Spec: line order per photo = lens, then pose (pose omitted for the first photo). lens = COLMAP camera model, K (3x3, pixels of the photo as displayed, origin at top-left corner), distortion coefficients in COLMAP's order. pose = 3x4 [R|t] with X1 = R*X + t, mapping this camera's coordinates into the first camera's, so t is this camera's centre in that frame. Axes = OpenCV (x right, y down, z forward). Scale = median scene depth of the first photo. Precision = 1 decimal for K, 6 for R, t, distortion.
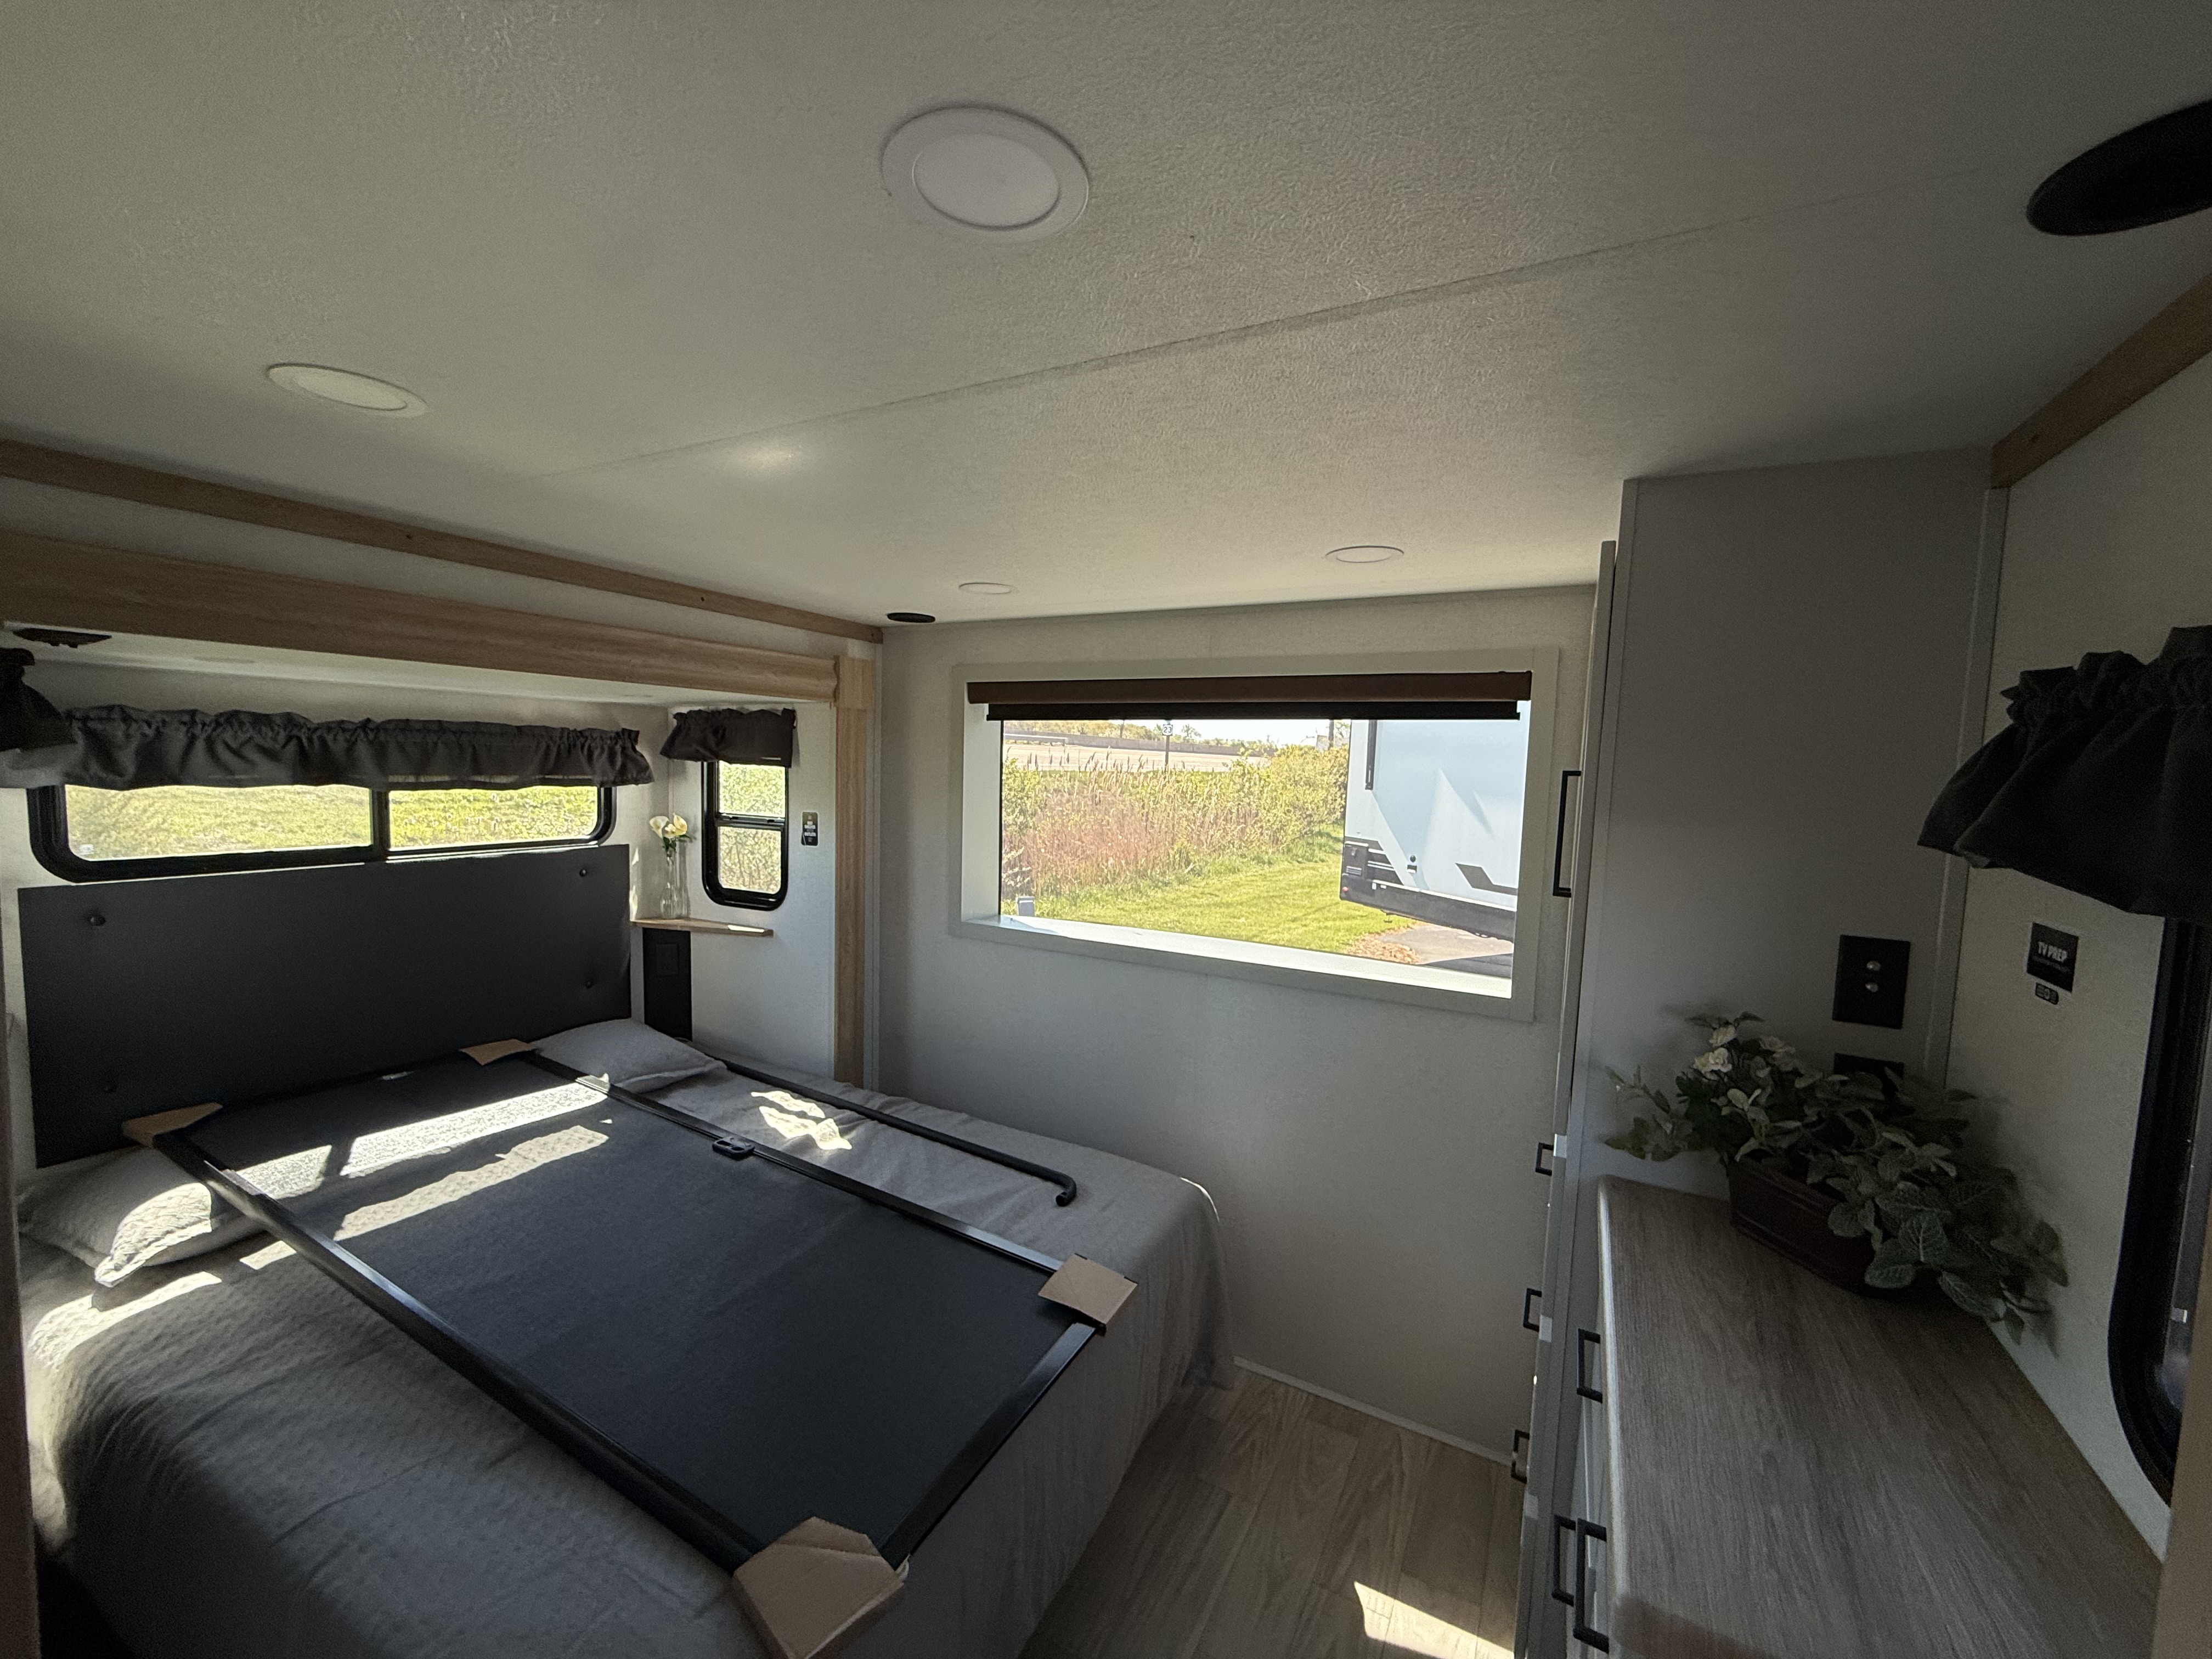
lens RADIAL K [[873.5, 0, 1106.0], [0, 873.5, 829.5], [0, 0, 1]] dist [-0.001164, -0.000045]
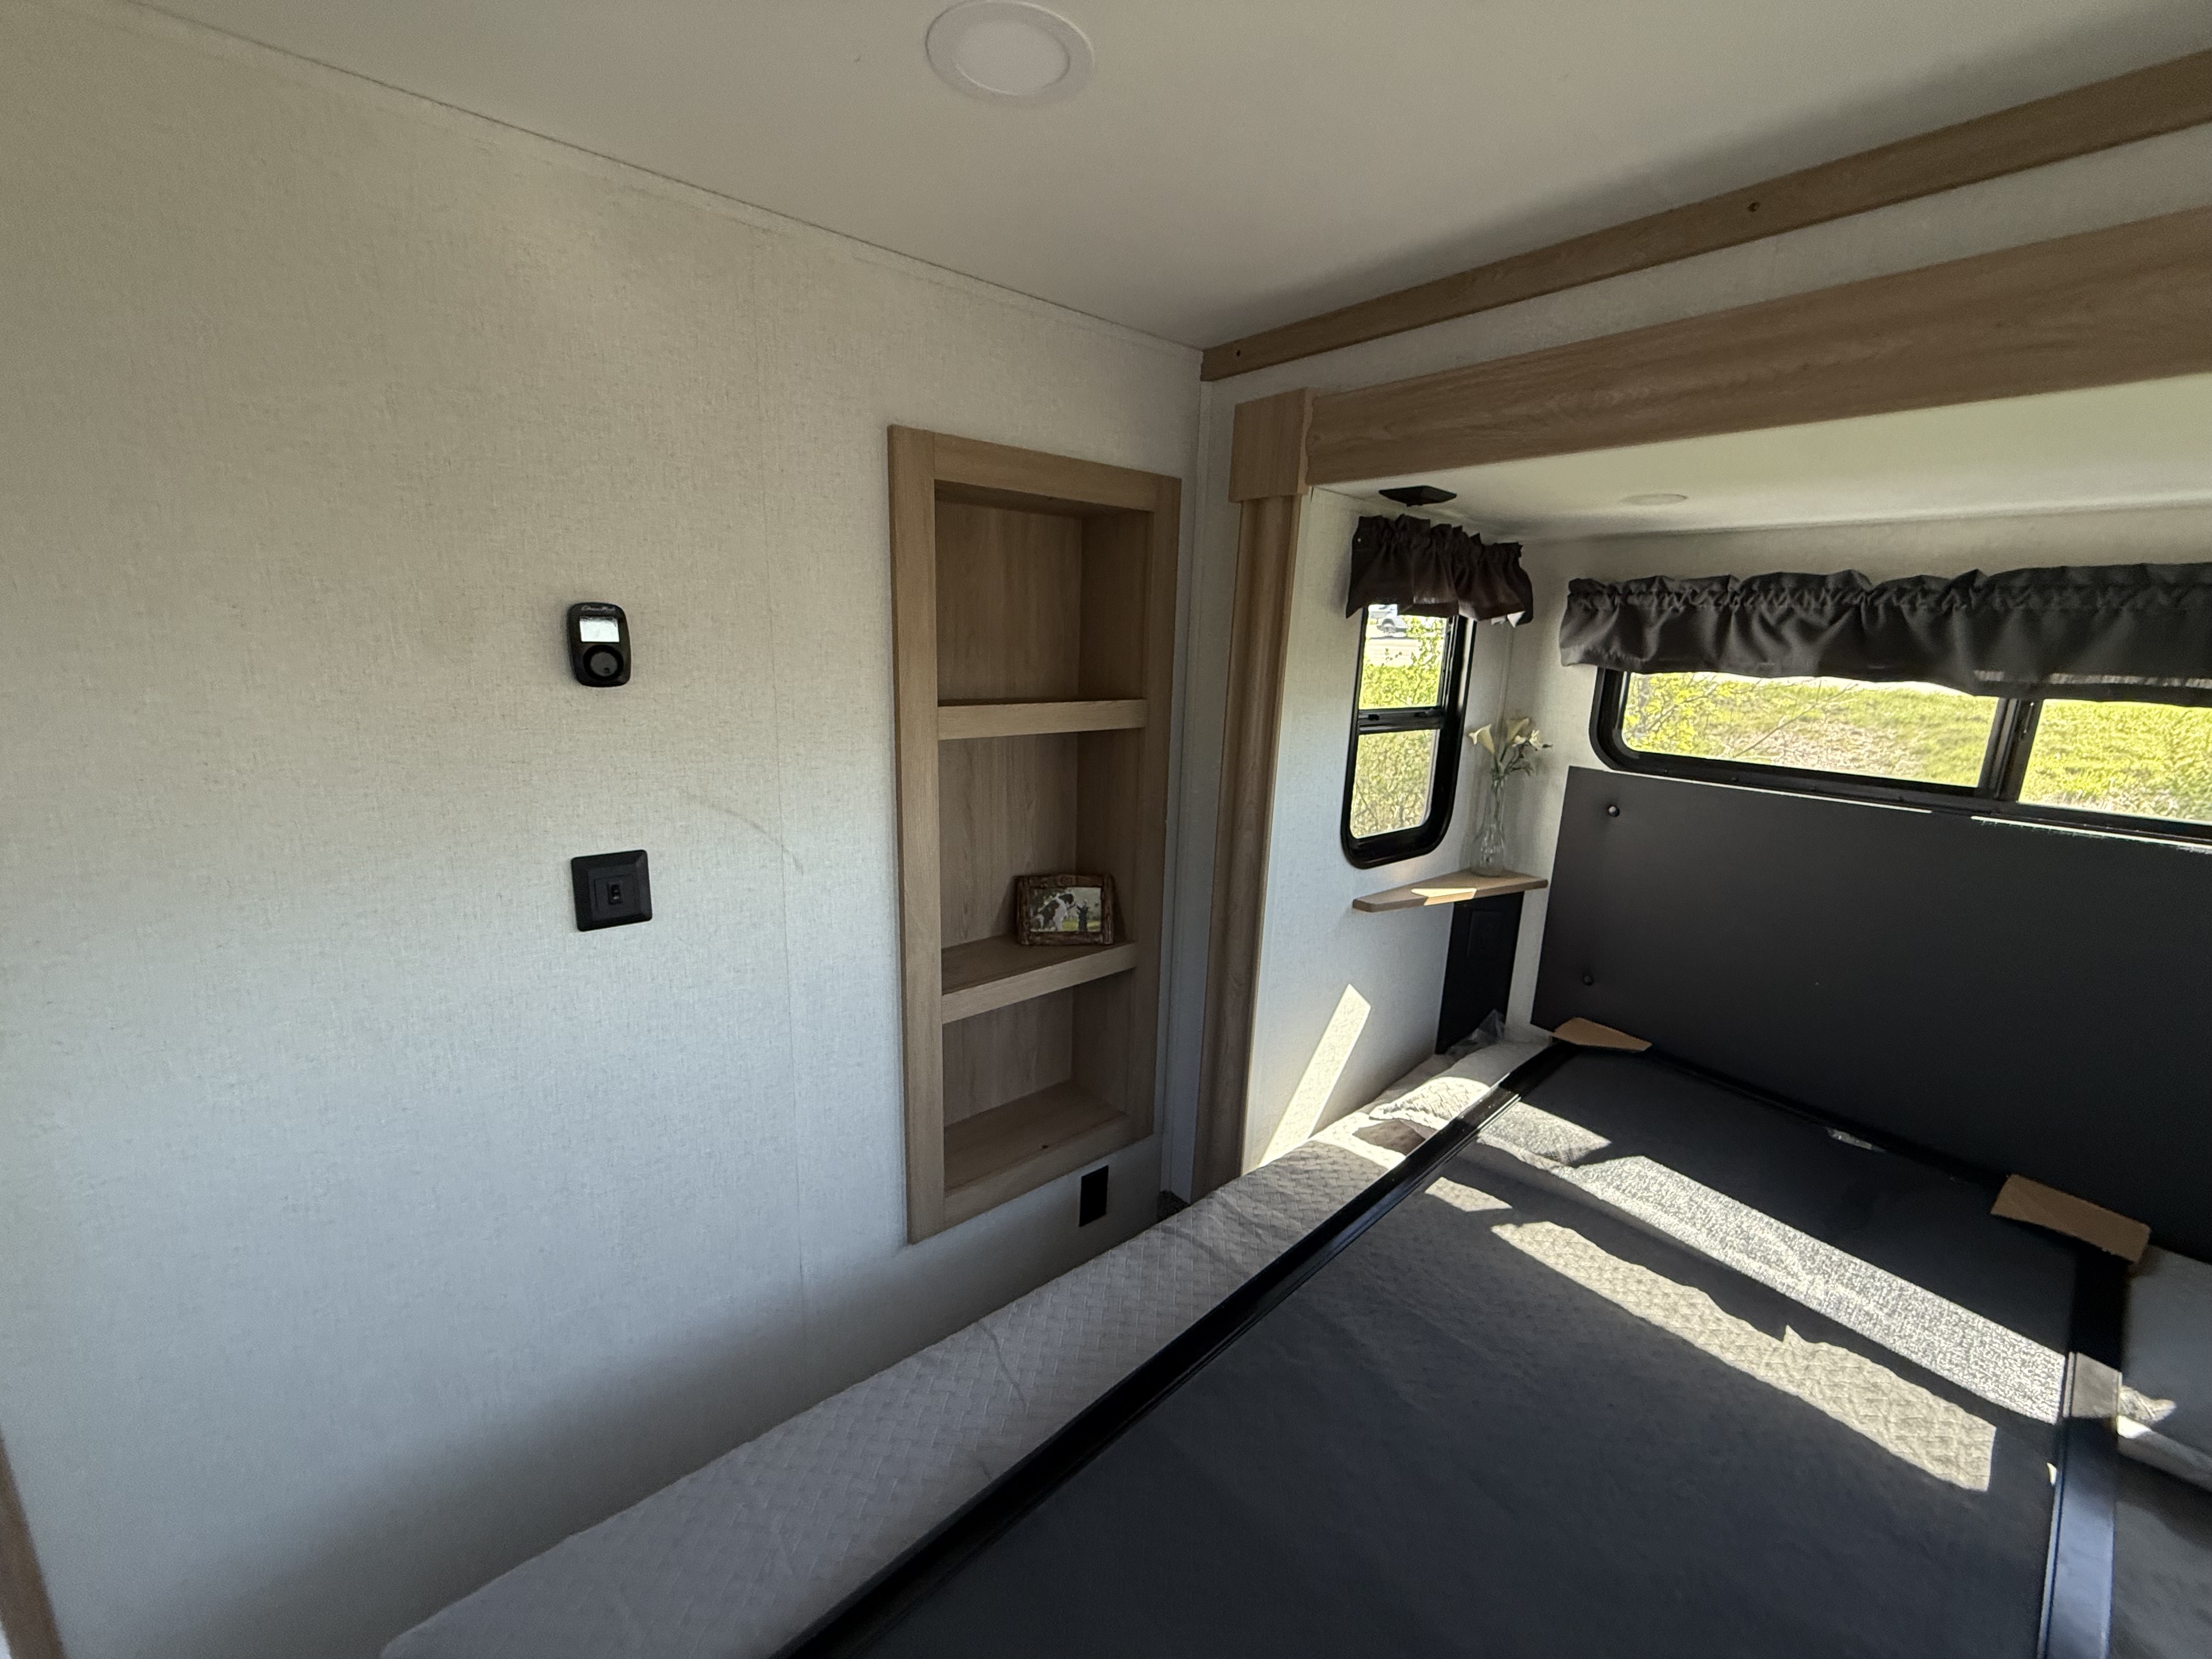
lens RADIAL K [[873.5, 0, 1106.0], [0, 873.5, 829.5], [0, 0, 1]] dist [-0.001164, -0.000045]
pose [[-0.374972, 0.161358, -0.912885, -0.060398], [-0.114951, 0.969043, 0.218501, -0.020027], [0.919882, 0.186868, -0.344815, 0.753939]]
